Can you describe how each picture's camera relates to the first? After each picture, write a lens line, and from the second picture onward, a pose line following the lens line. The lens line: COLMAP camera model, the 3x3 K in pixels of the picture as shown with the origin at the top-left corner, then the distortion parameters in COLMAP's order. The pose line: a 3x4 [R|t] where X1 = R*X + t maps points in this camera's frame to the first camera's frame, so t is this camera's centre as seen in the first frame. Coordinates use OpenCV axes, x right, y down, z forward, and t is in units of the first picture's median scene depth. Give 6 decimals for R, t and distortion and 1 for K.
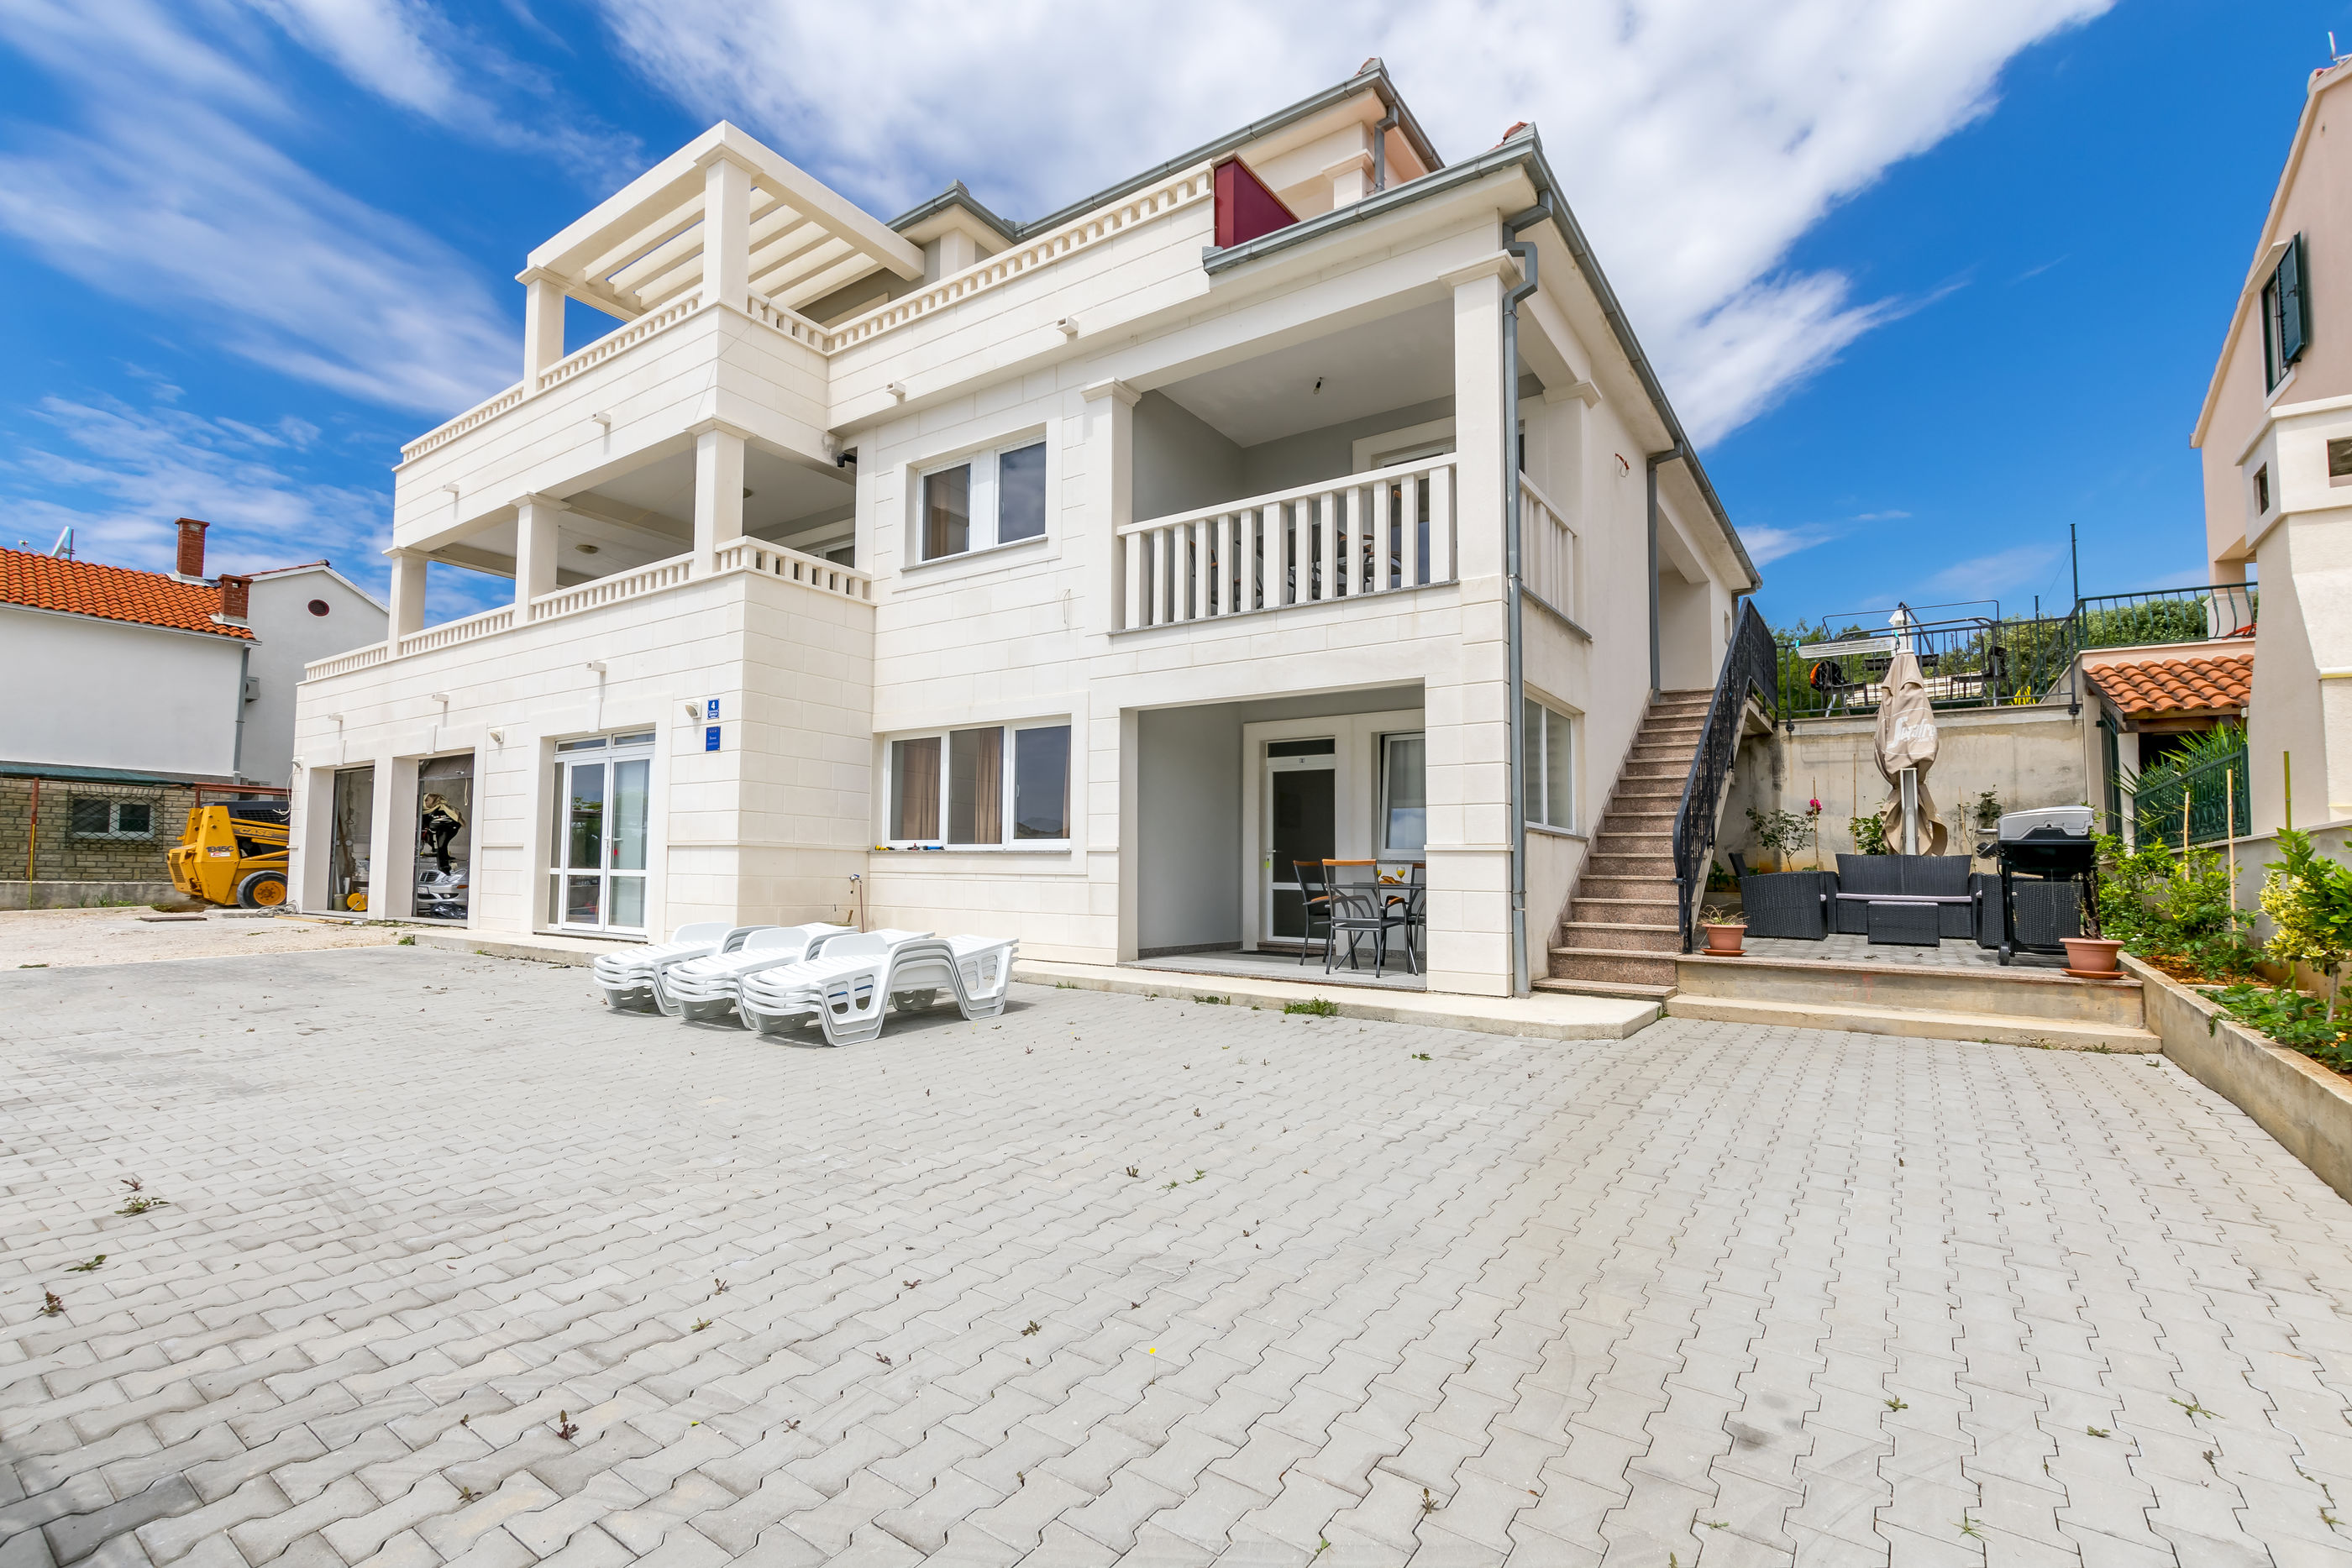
lens RADIAL K [[1015.3, 0, 1199.1], [0, 1015.3, 818.2], [0, 0, 1]] dist [-0.001862, -0.001259]
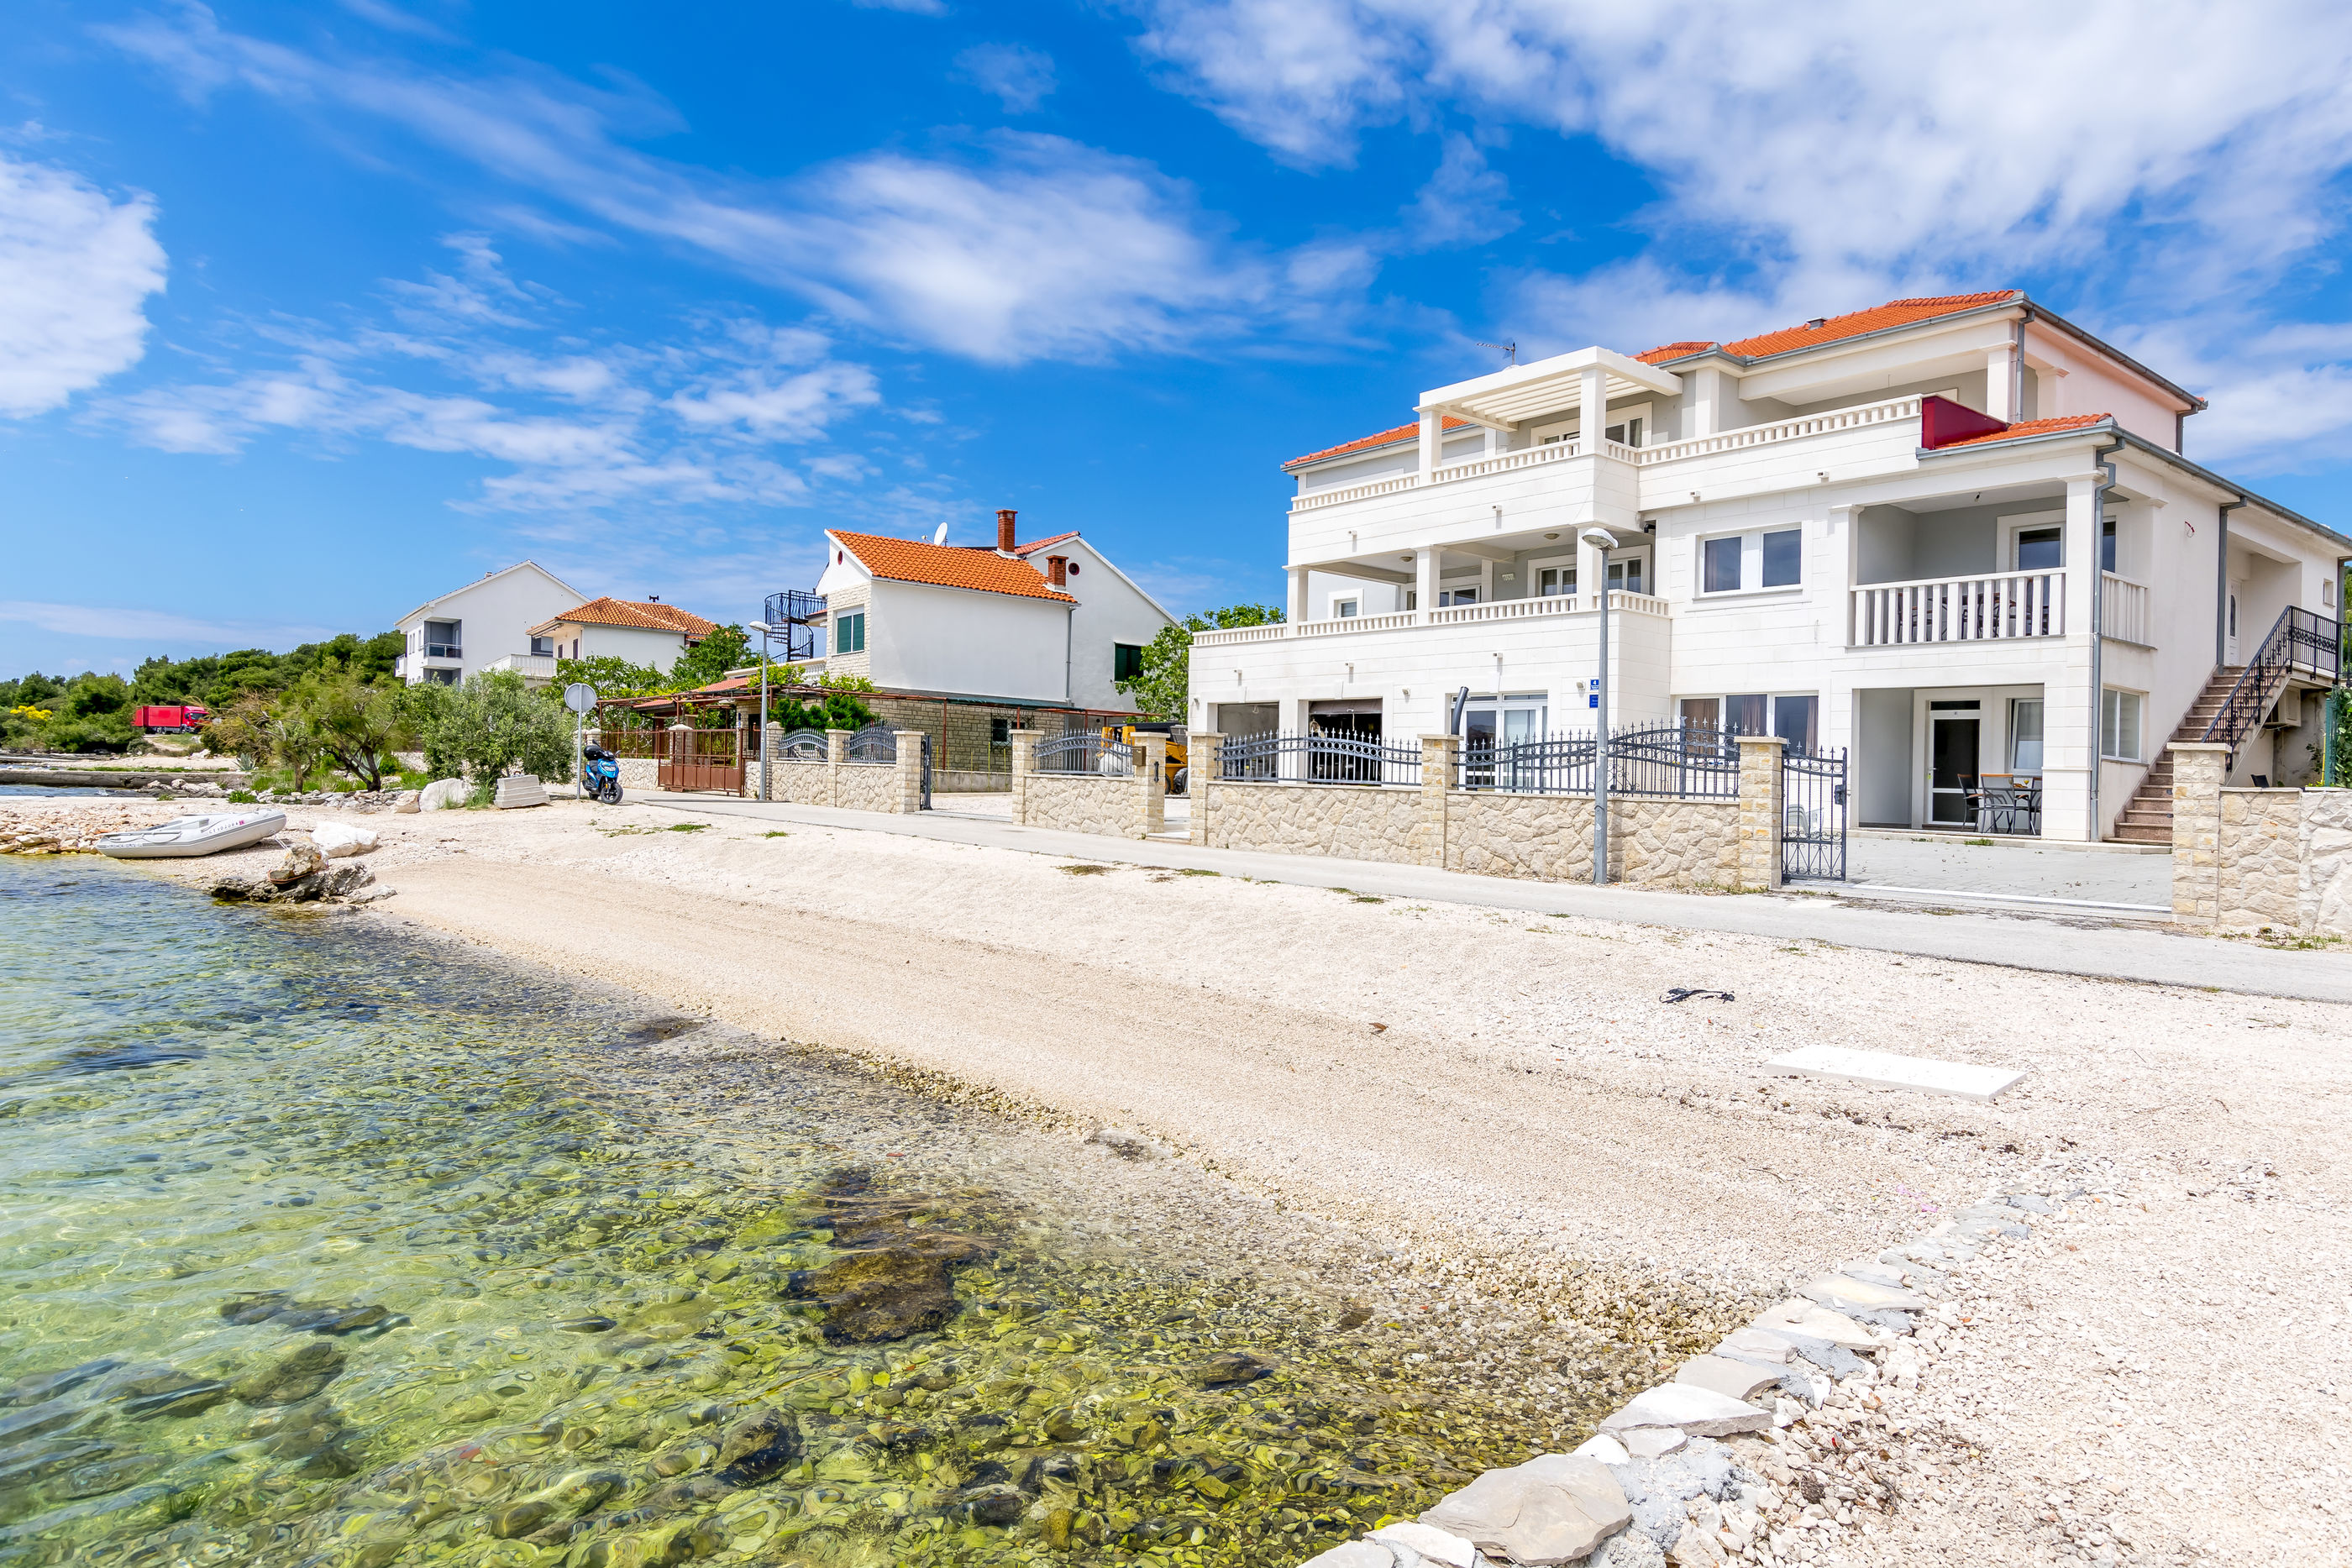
lens RADIAL K [[1418.3, 0, 1170.7], [0, 1418.3, 765.3], [0, 0, 1]] dist [0.001298, -0.001257]
pose [[0.947984, 0.018453, -0.317782, -0.328917], [-0.008398, 0.999421, 0.032983, -0.034157], [0.318206, -0.028599, 0.947590, -1.397132]]
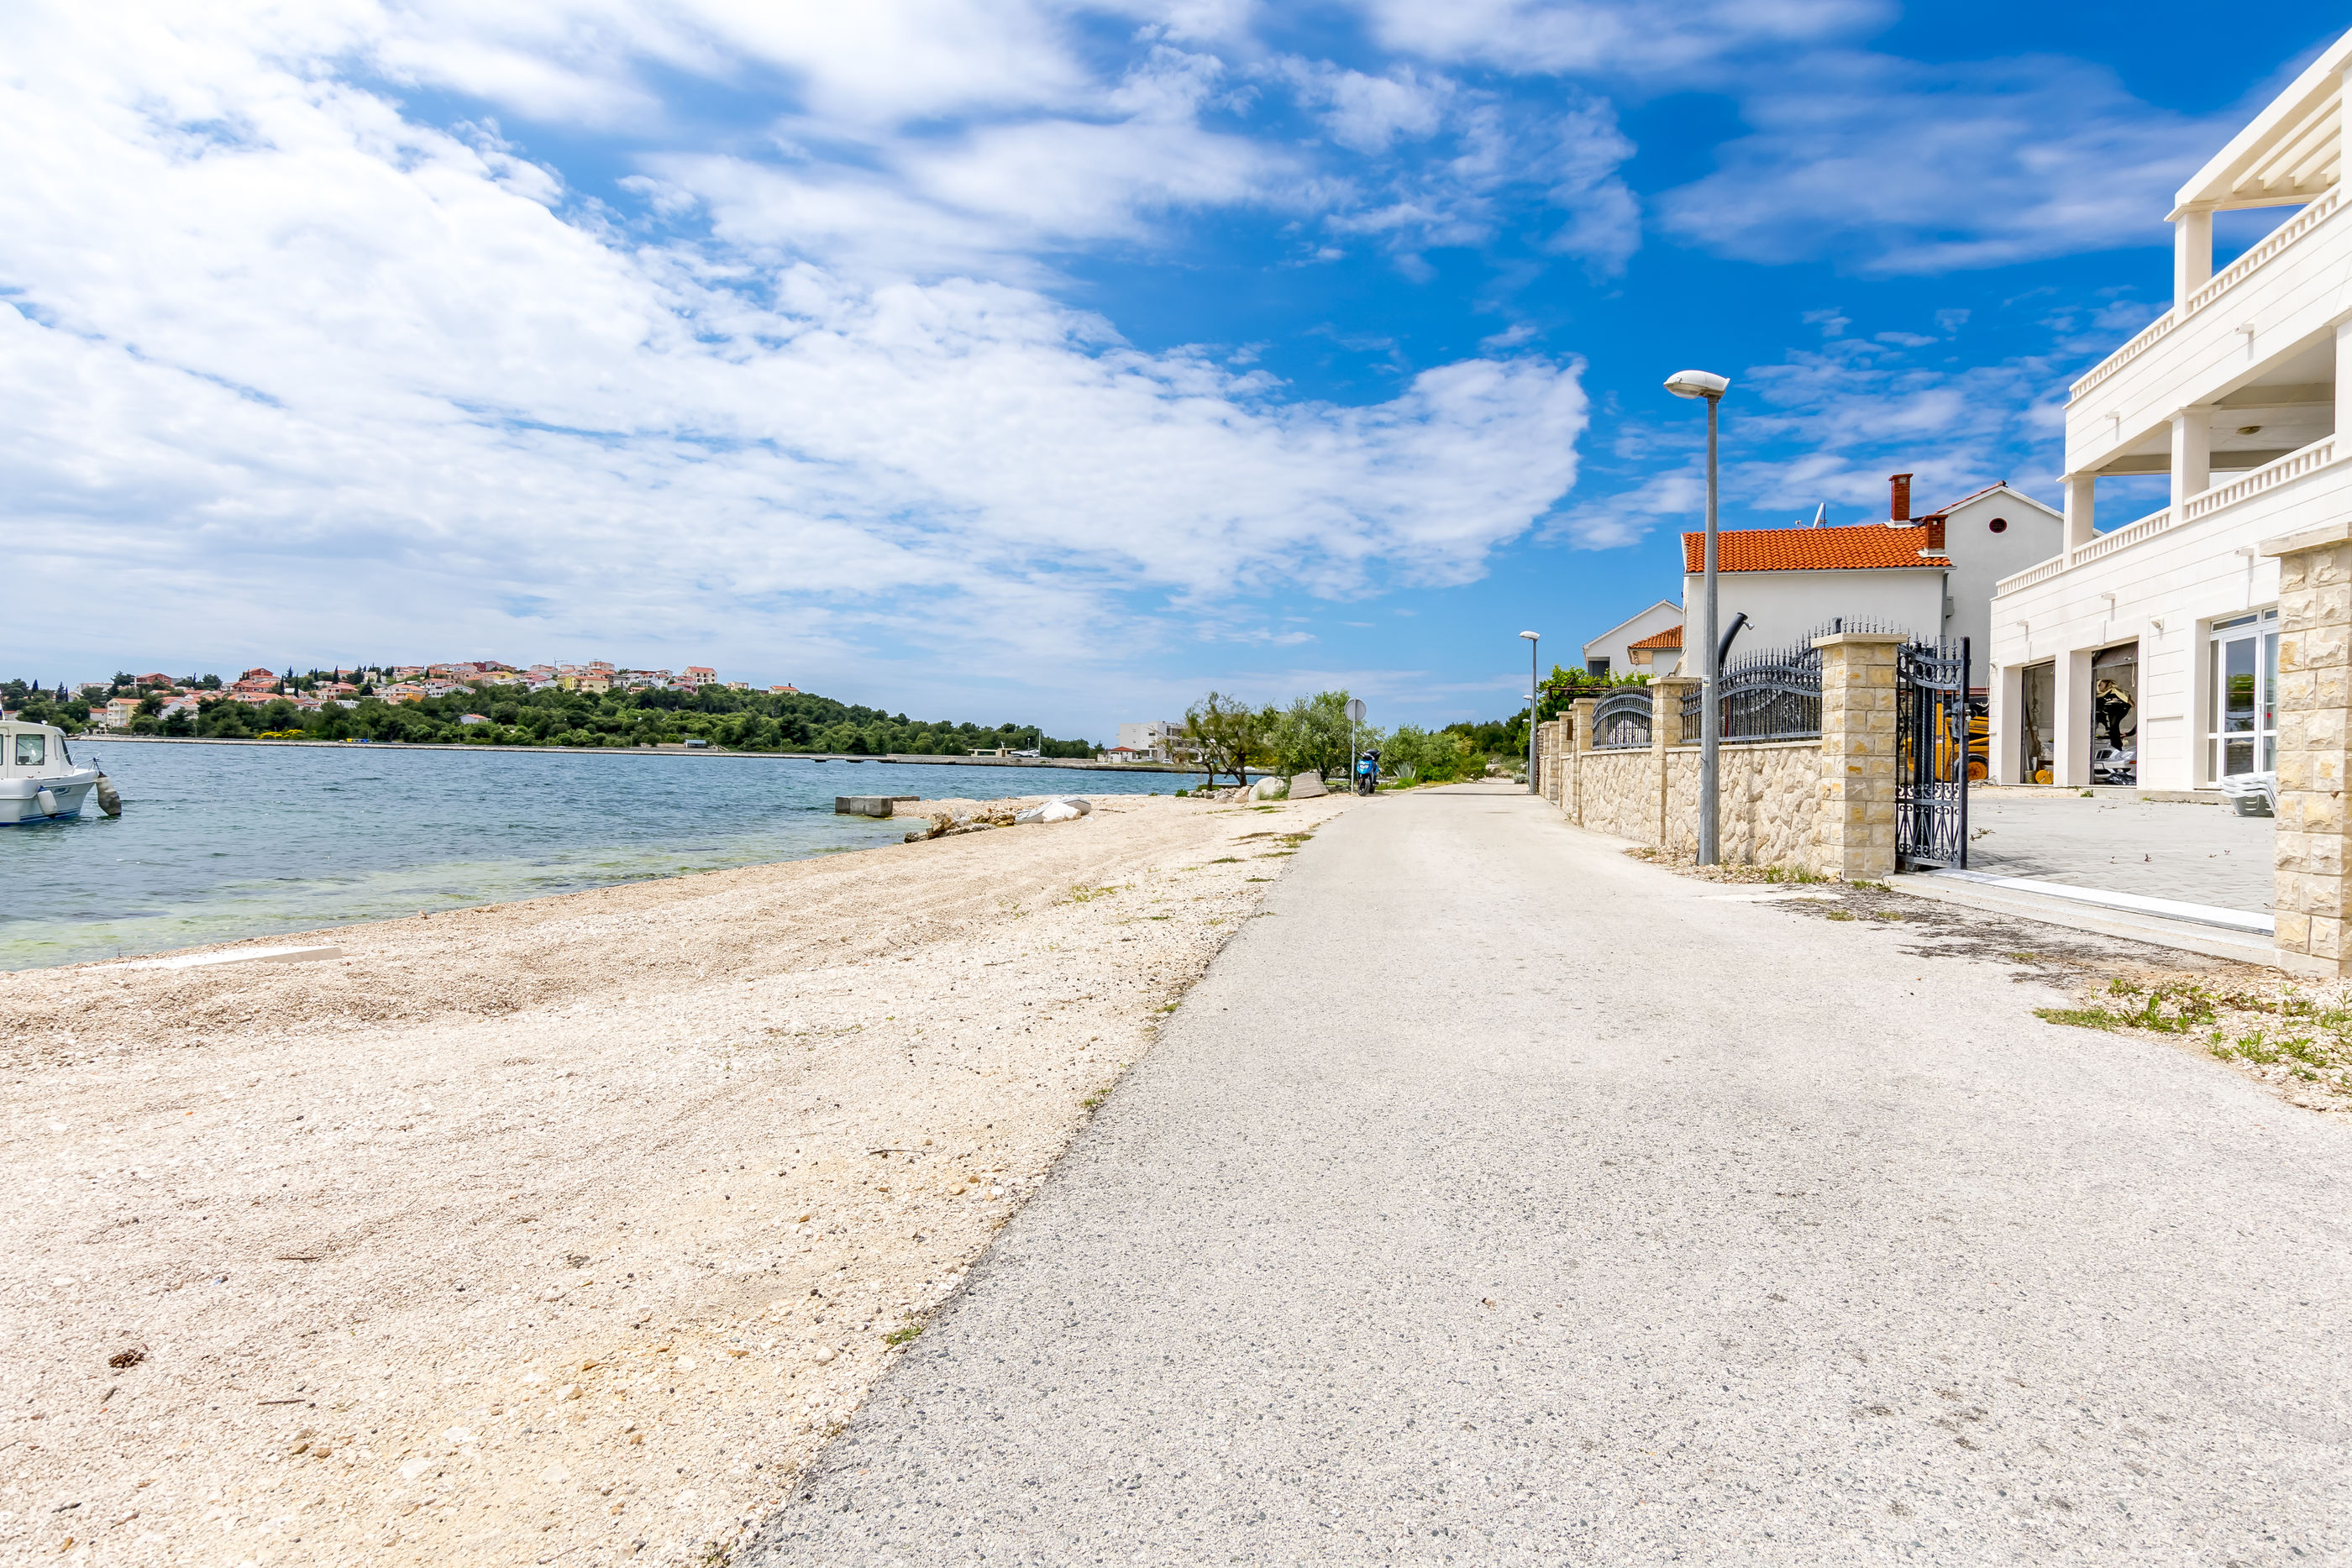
lens RADIAL K [[1284.6, 0, 1176.0], [0, 1284.6, 784.0], [0, 0, 1]] dist [0.002785, 0.001662]
pose [[0.295204, 0.001220, -0.955433, 0.409713], [0.036713, 0.999246, 0.012620, 0.045612], [0.954729, -0.038803, 0.294937, -0.549543]]
